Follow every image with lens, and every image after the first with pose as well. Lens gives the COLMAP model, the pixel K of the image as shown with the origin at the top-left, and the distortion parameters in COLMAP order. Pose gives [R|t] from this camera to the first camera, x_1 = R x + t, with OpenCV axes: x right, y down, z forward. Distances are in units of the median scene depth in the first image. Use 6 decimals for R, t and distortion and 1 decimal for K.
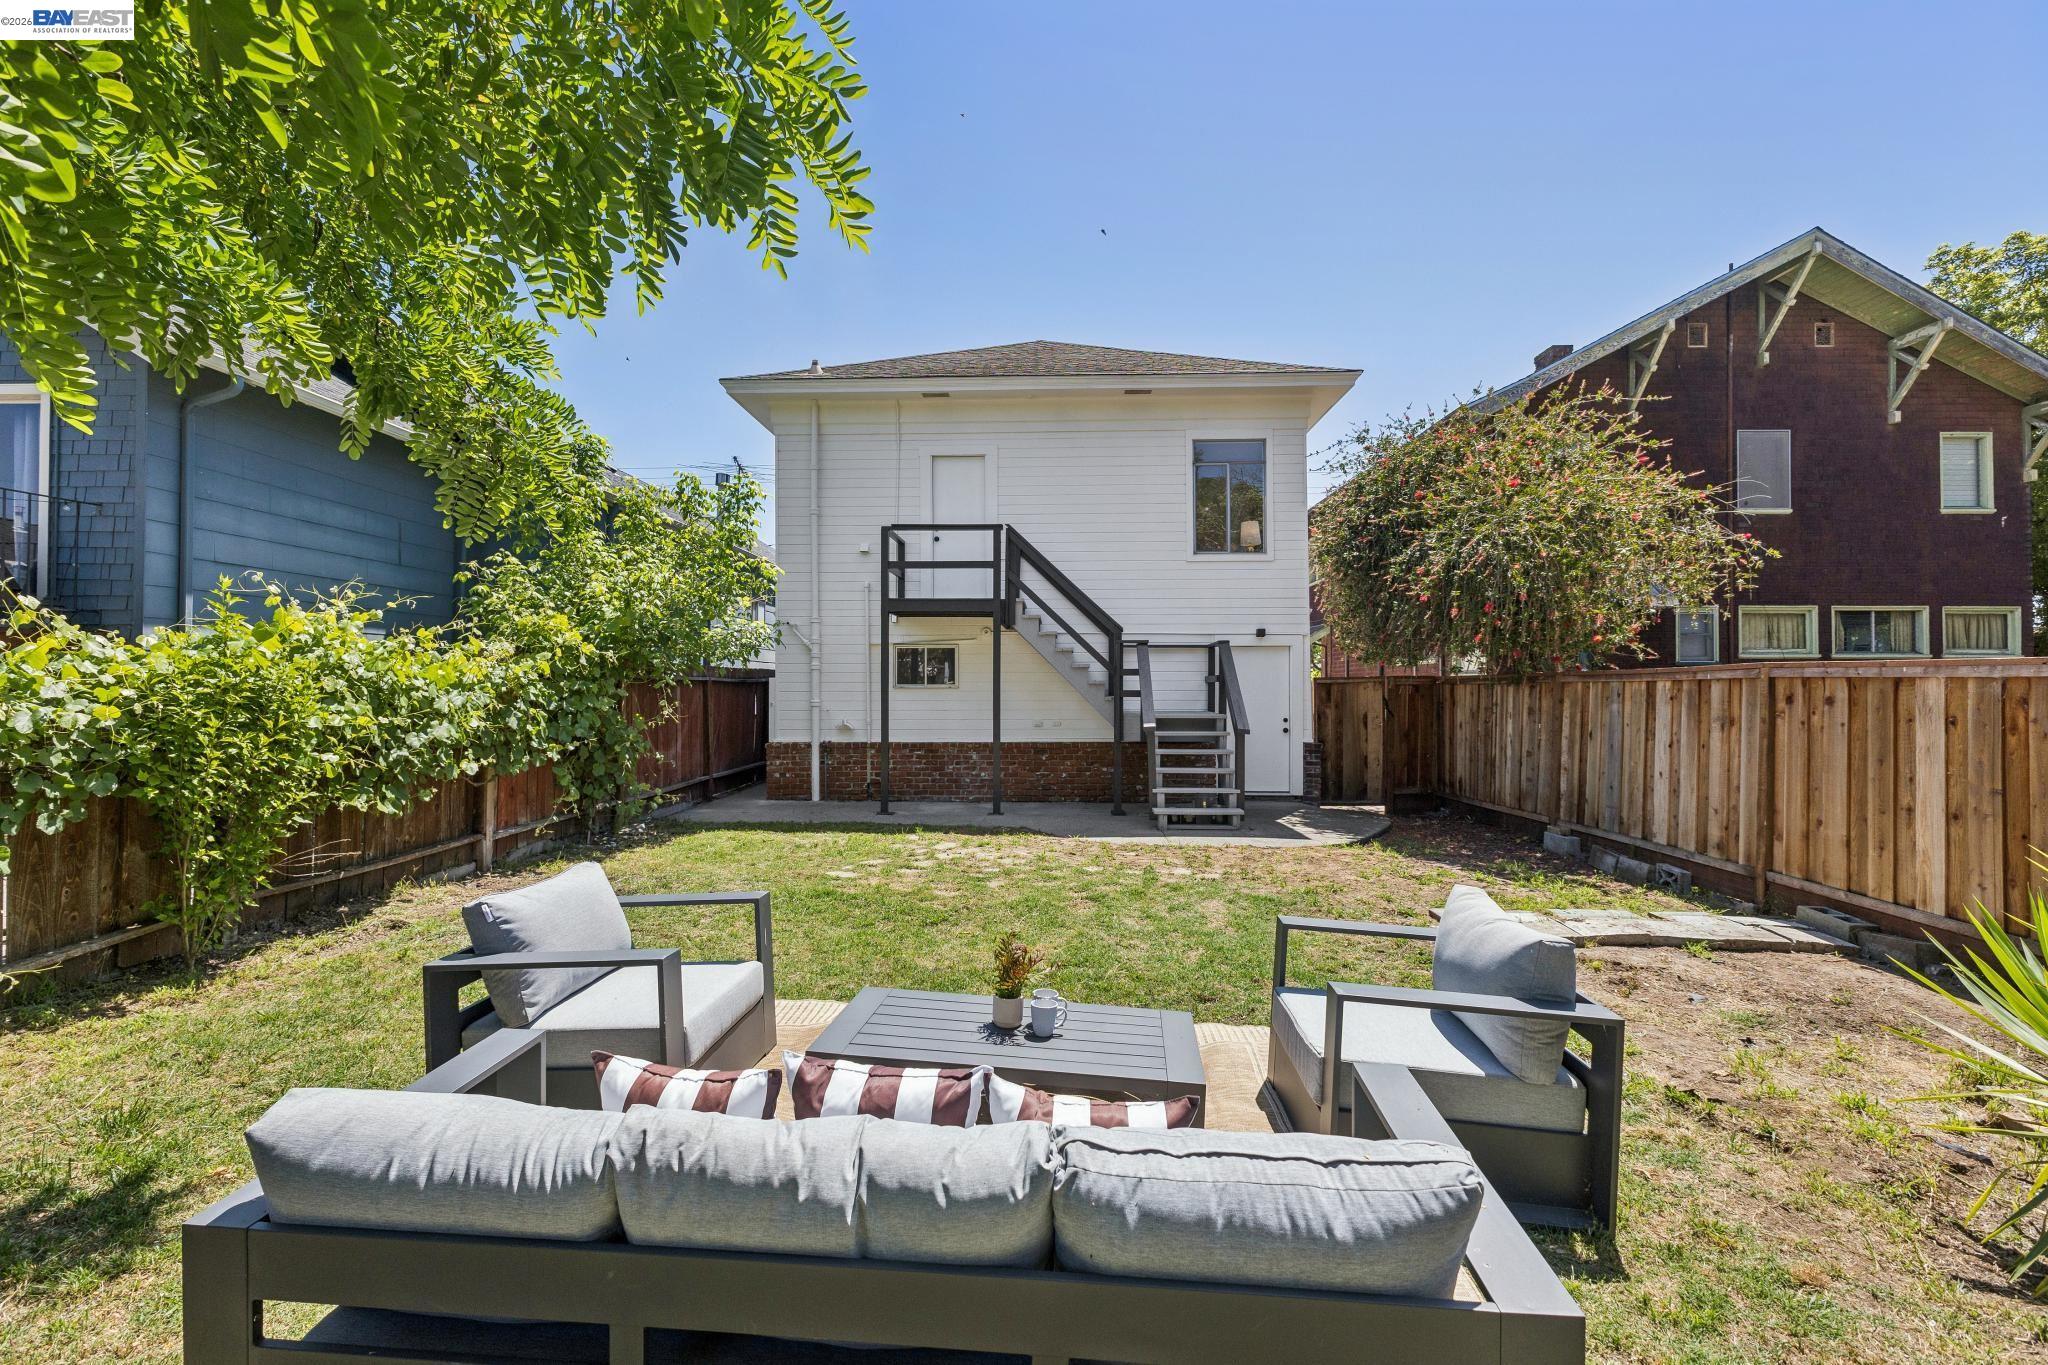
lens RADIAL K [[894.1, 0, 1026.9], [0, 894.1, 679.9], [0, 0, 1]] dist [0.013093, -0.000480]
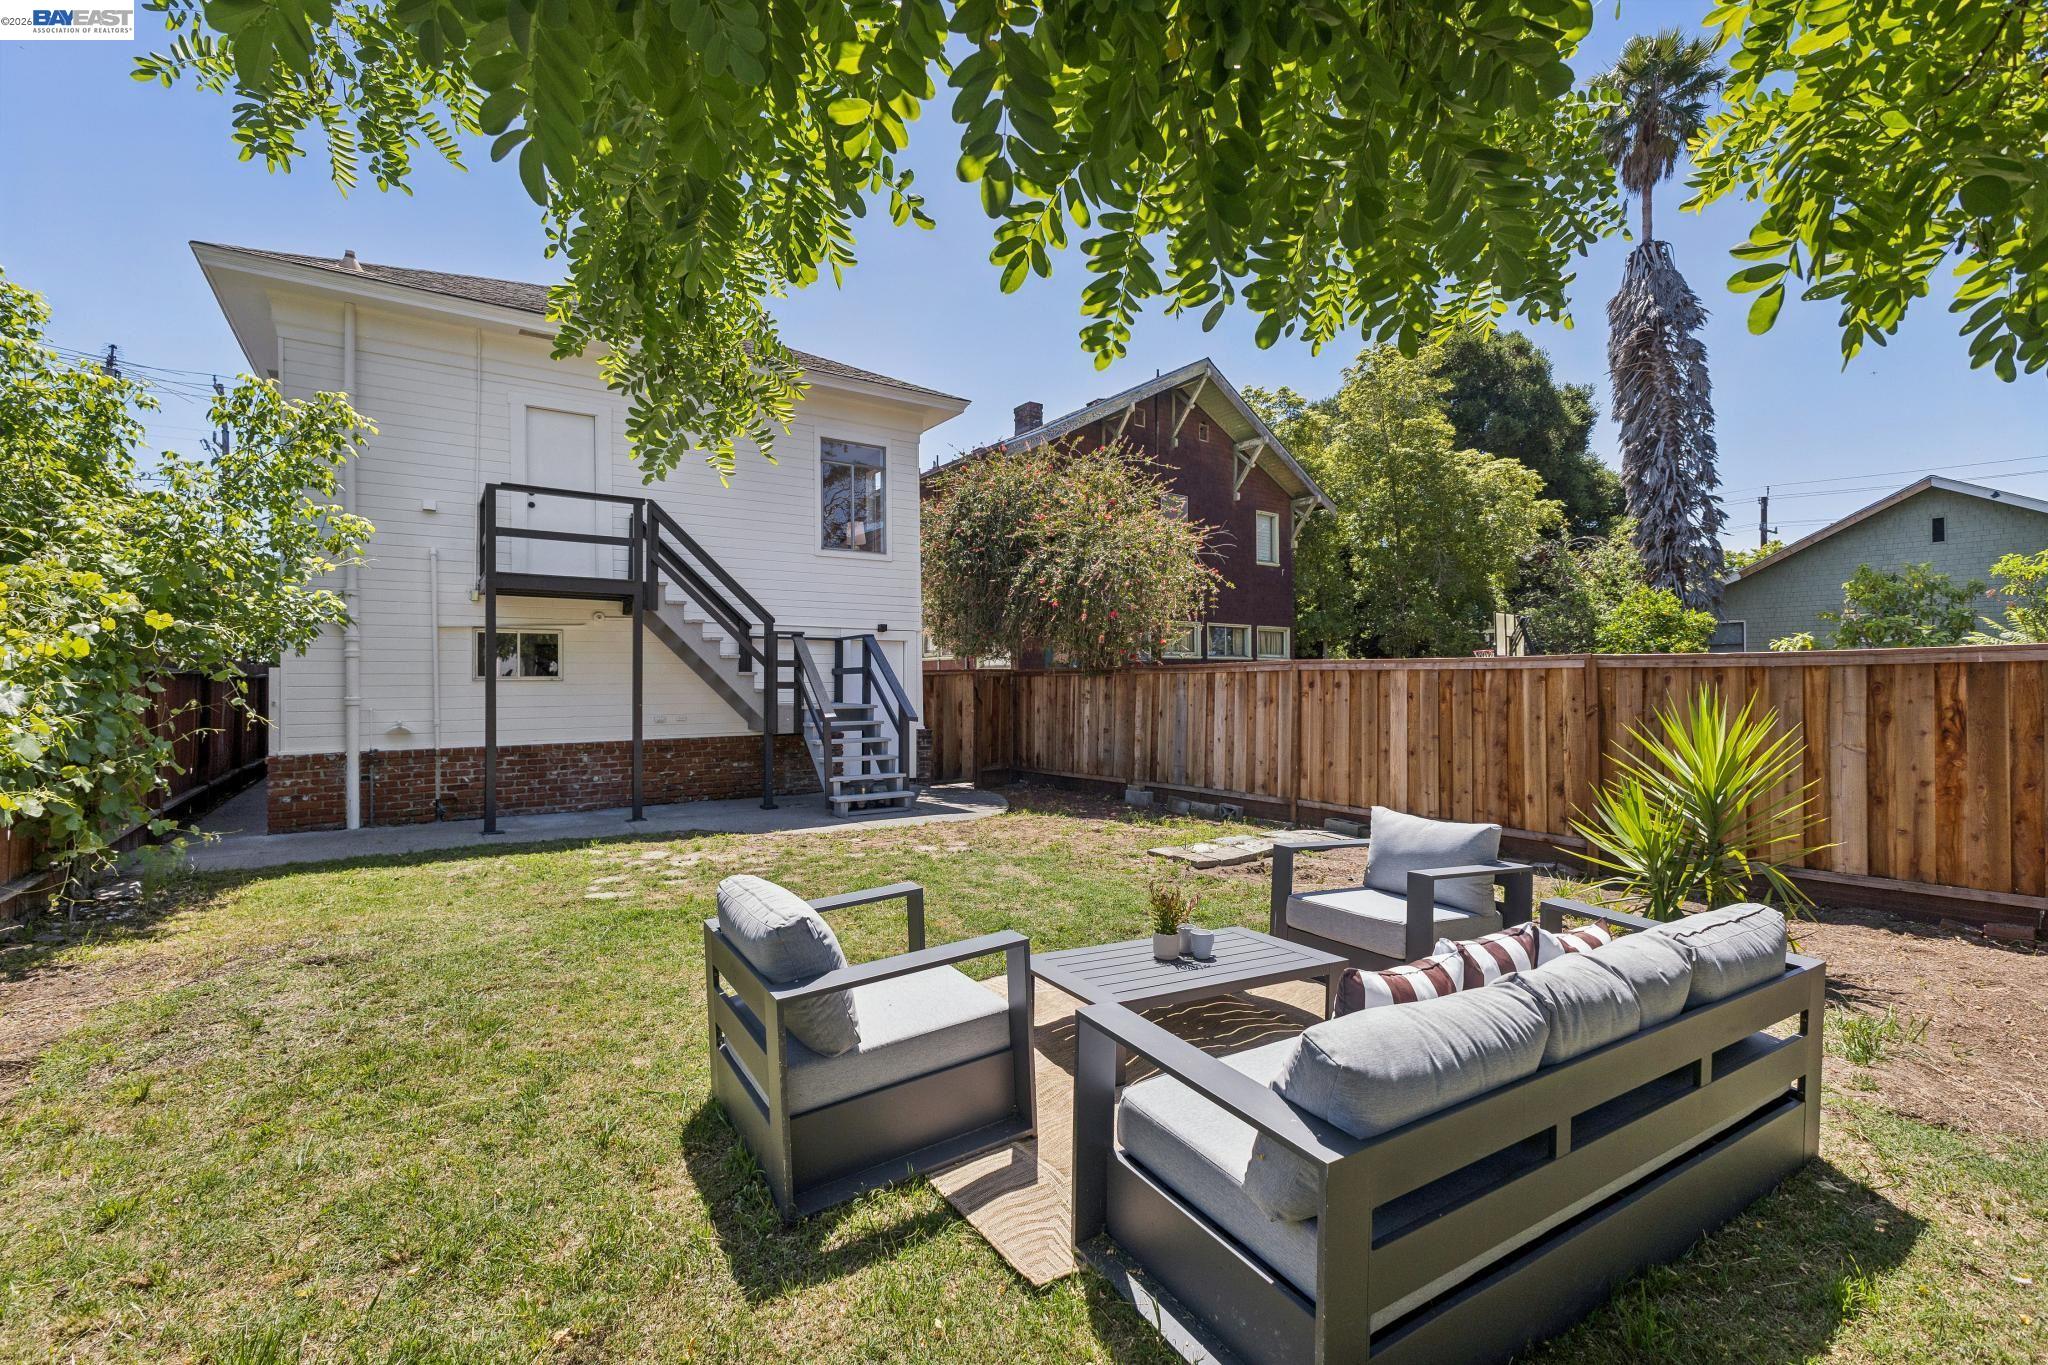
lens RADIAL K [[885.3, 0, 1024.0], [0, 885.3, 682.5], [0, 0, 1]] dist [0.011570, -0.000085]
pose [[0.805611, -0.003845, 0.592433, -0.249428], [-0.000880, 0.999970, 0.007687, 0.004180], [-0.592445, -0.006714, 0.805583, 0.051229]]
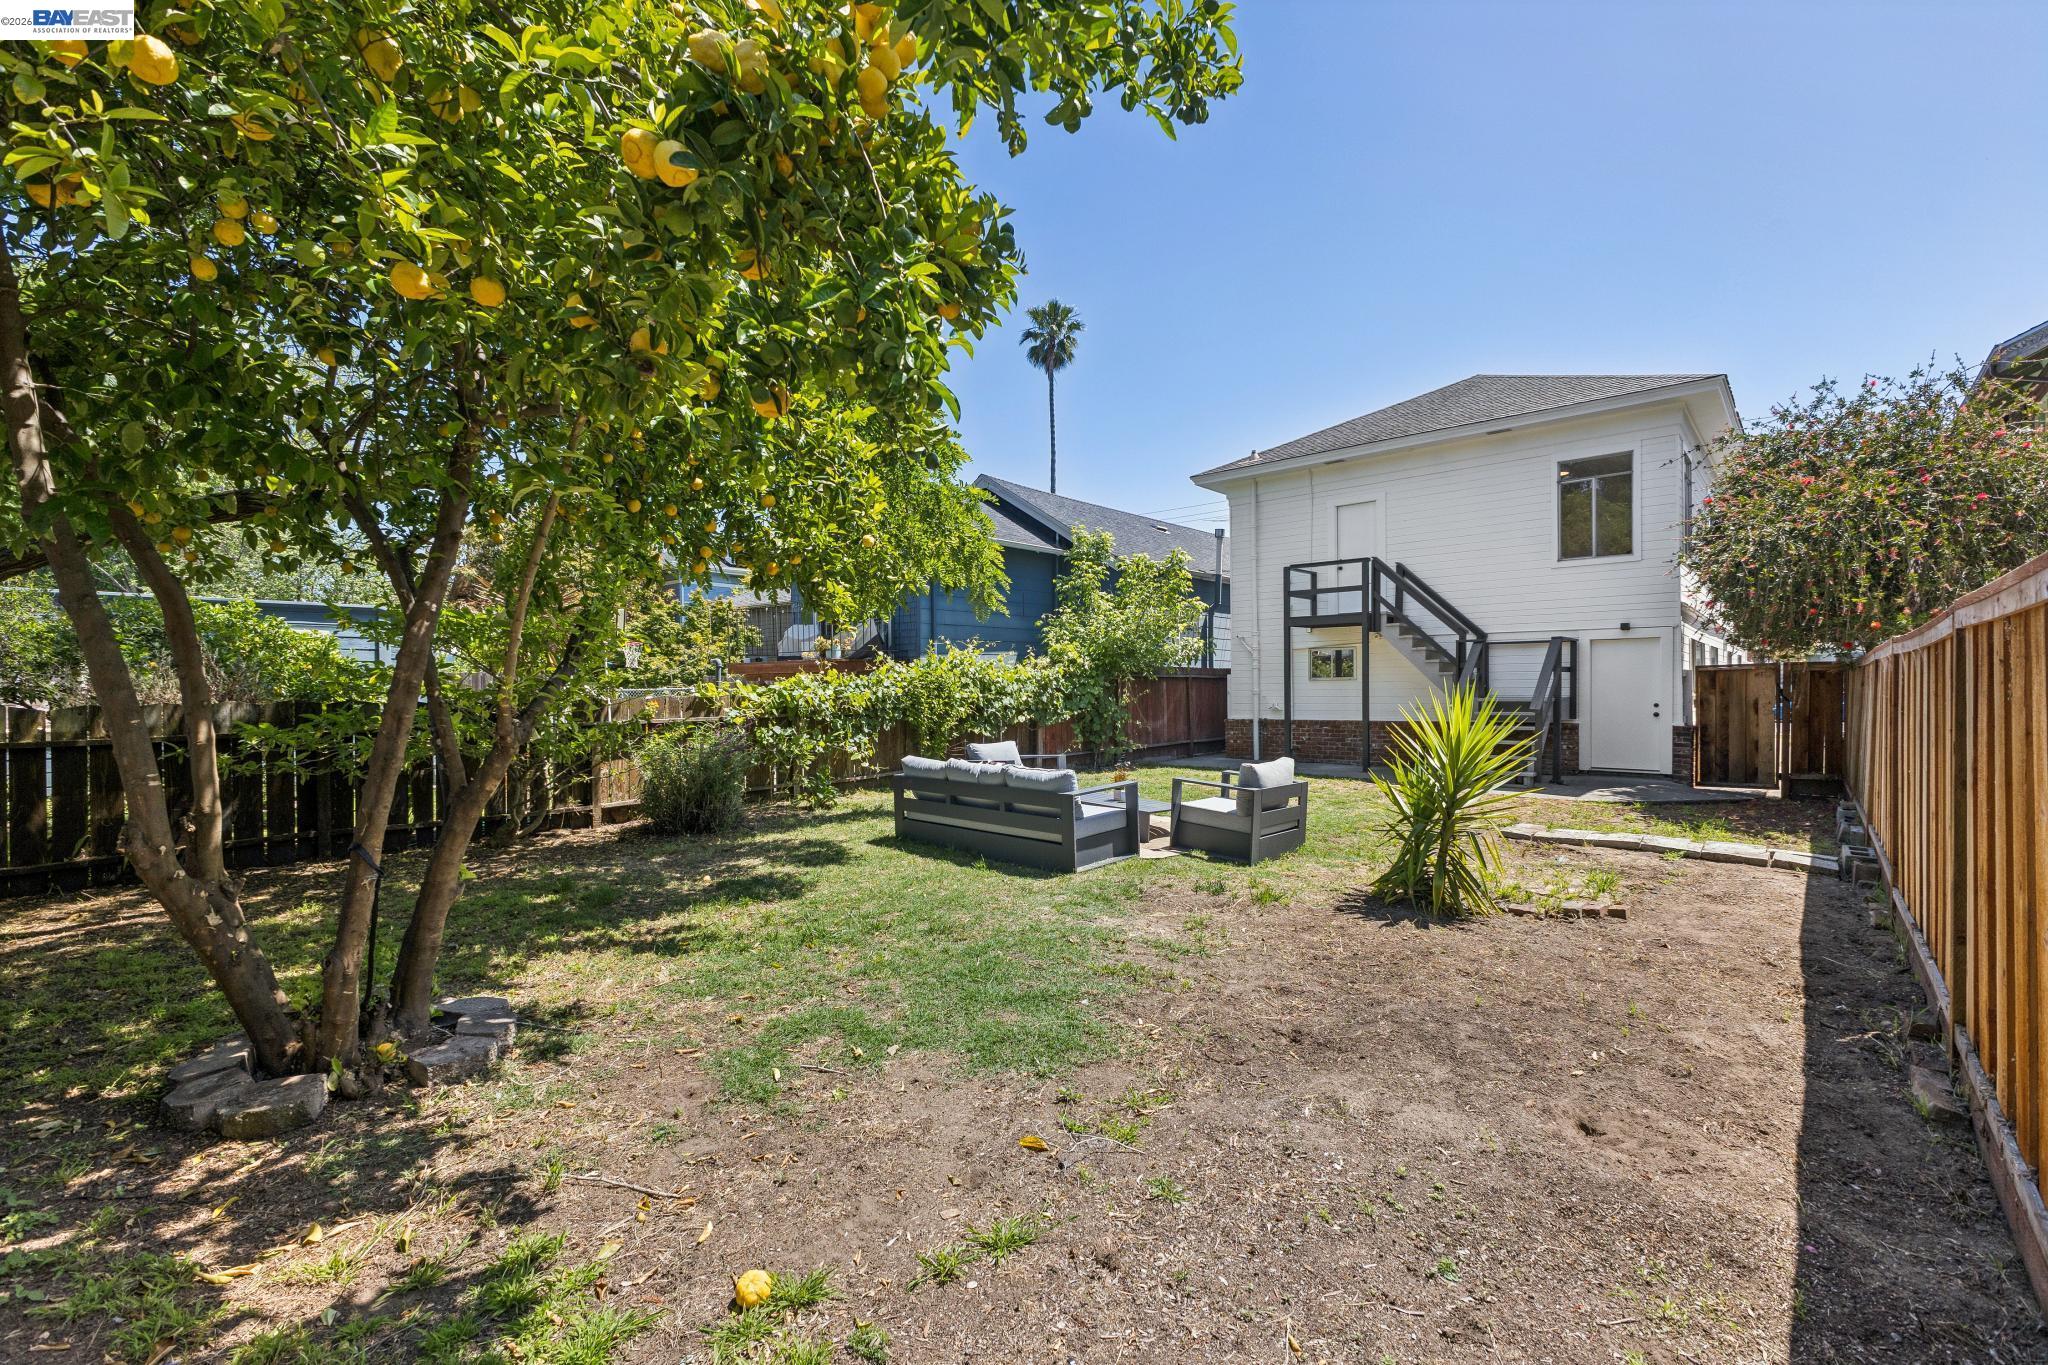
lens RADIAL K [[894.1, 0, 1026.9], [0, 894.1, 679.9], [0, 0, 1]] dist [0.013093, -0.000480]
pose [[0.770441, -0.012930, -0.637380, 0.430935], [0.014617, 0.999890, -0.002615, 0.006010], [0.637344, -0.007302, 0.770545, -0.362649]]
